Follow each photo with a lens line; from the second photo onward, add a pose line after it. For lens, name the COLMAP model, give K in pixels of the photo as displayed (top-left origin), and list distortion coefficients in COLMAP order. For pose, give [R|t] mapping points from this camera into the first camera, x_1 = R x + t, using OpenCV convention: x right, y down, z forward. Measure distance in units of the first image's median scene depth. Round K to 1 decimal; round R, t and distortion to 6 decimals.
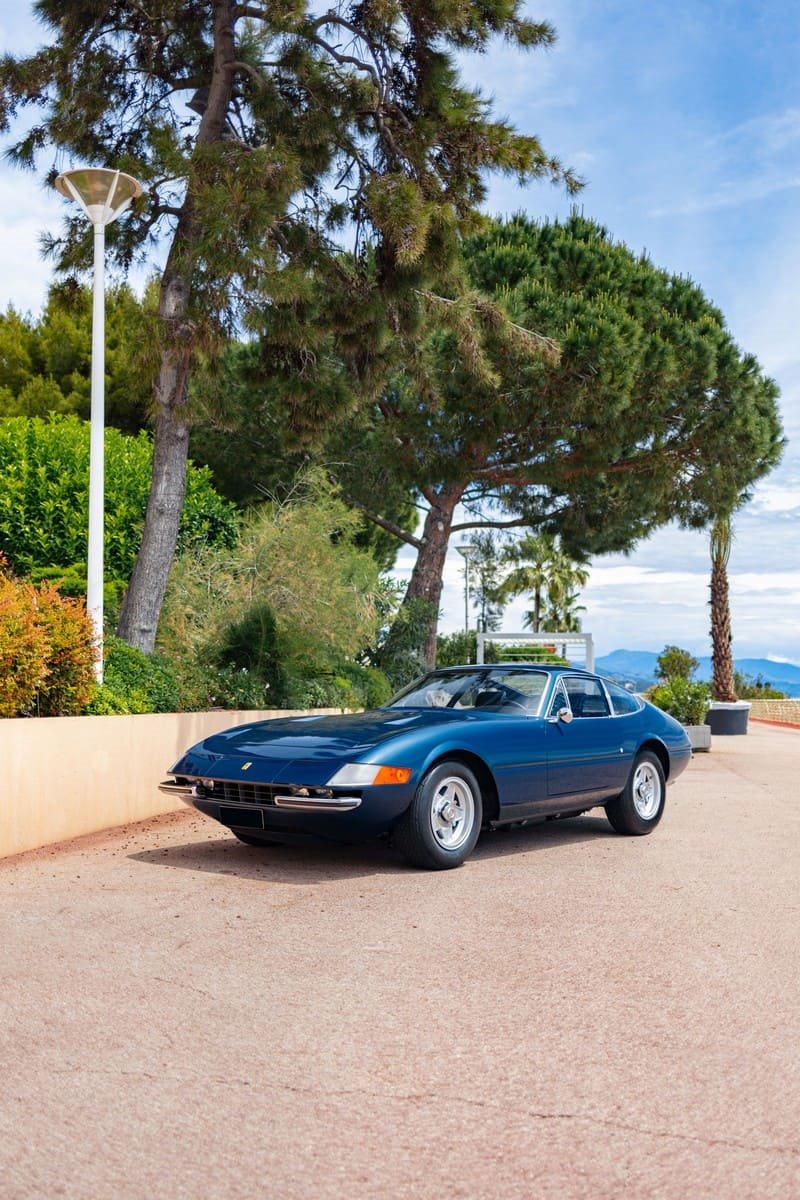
lens RADIAL K [[1123.8, 0, 400.0], [0, 1123.8, 600.0], [0, 0, 1]] dist [0.011577, 0.004838]
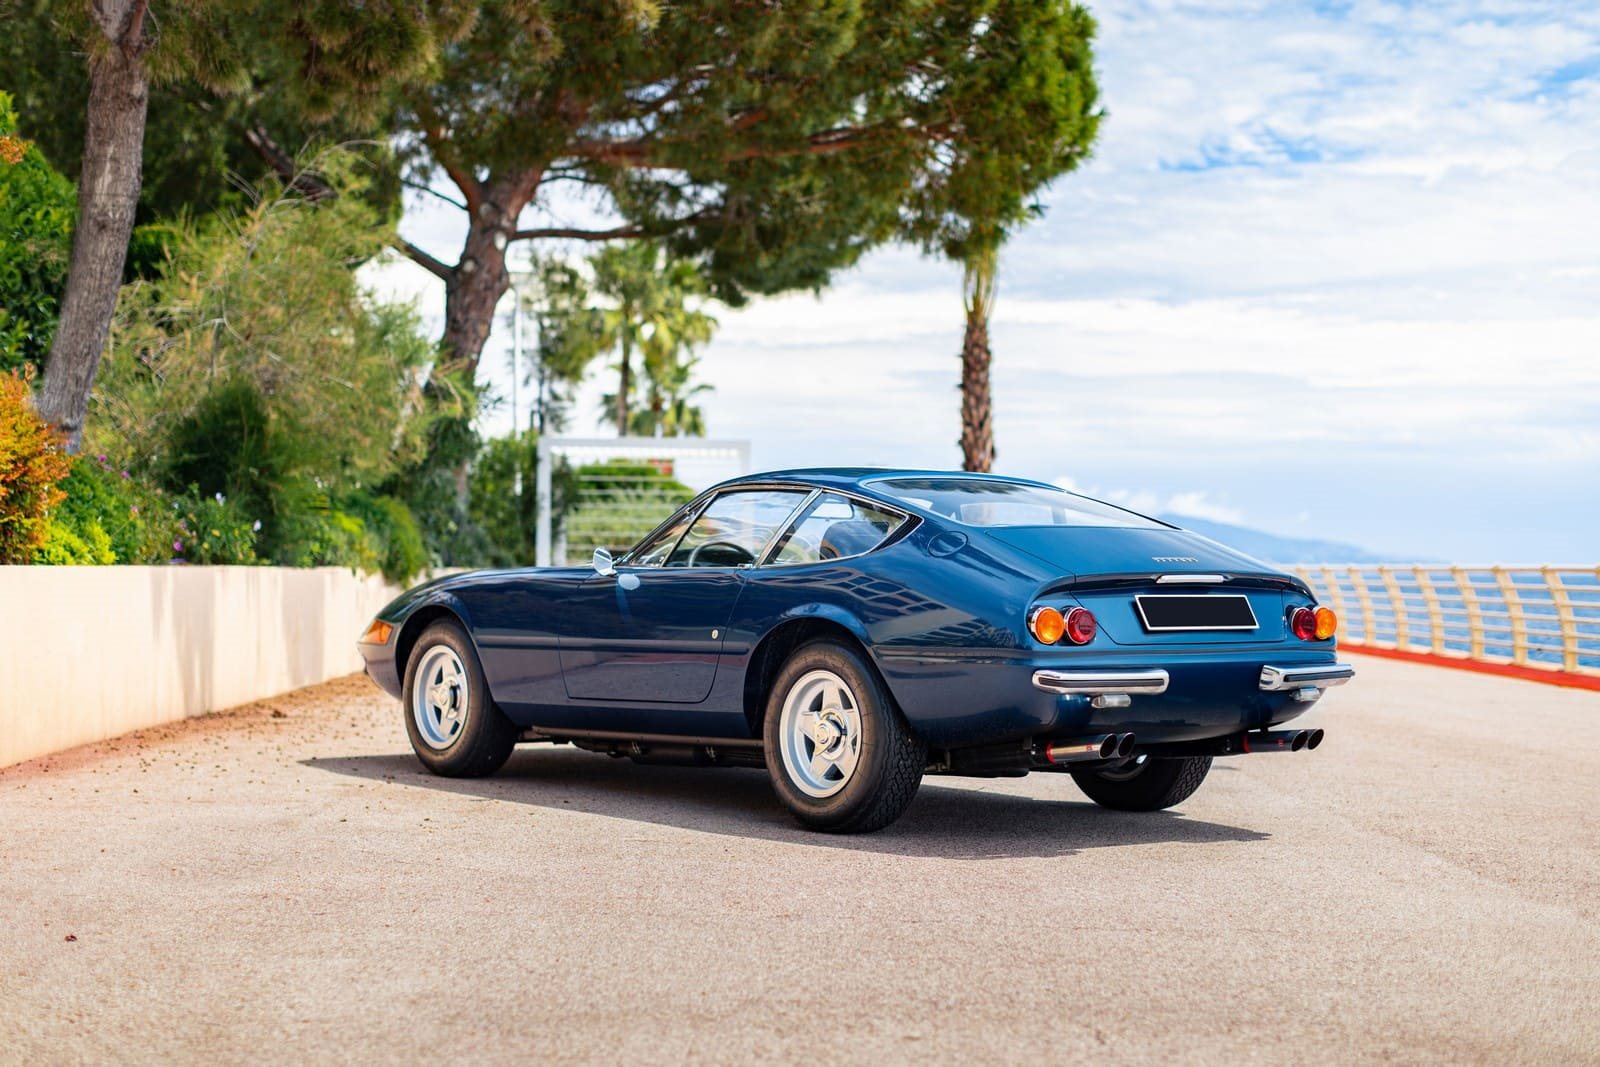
lens RADIAL K [[2446.3, 0, 800.0], [0, 2446.3, 533.5], [0, 0, 1]] dist [0.024286, 0.005198]
pose [[0.975784, 0.005168, 0.218675, -0.090075], [-0.020494, 0.997483, 0.067879, -0.008264], [-0.217774, -0.070717, 0.973434, -0.220172]]
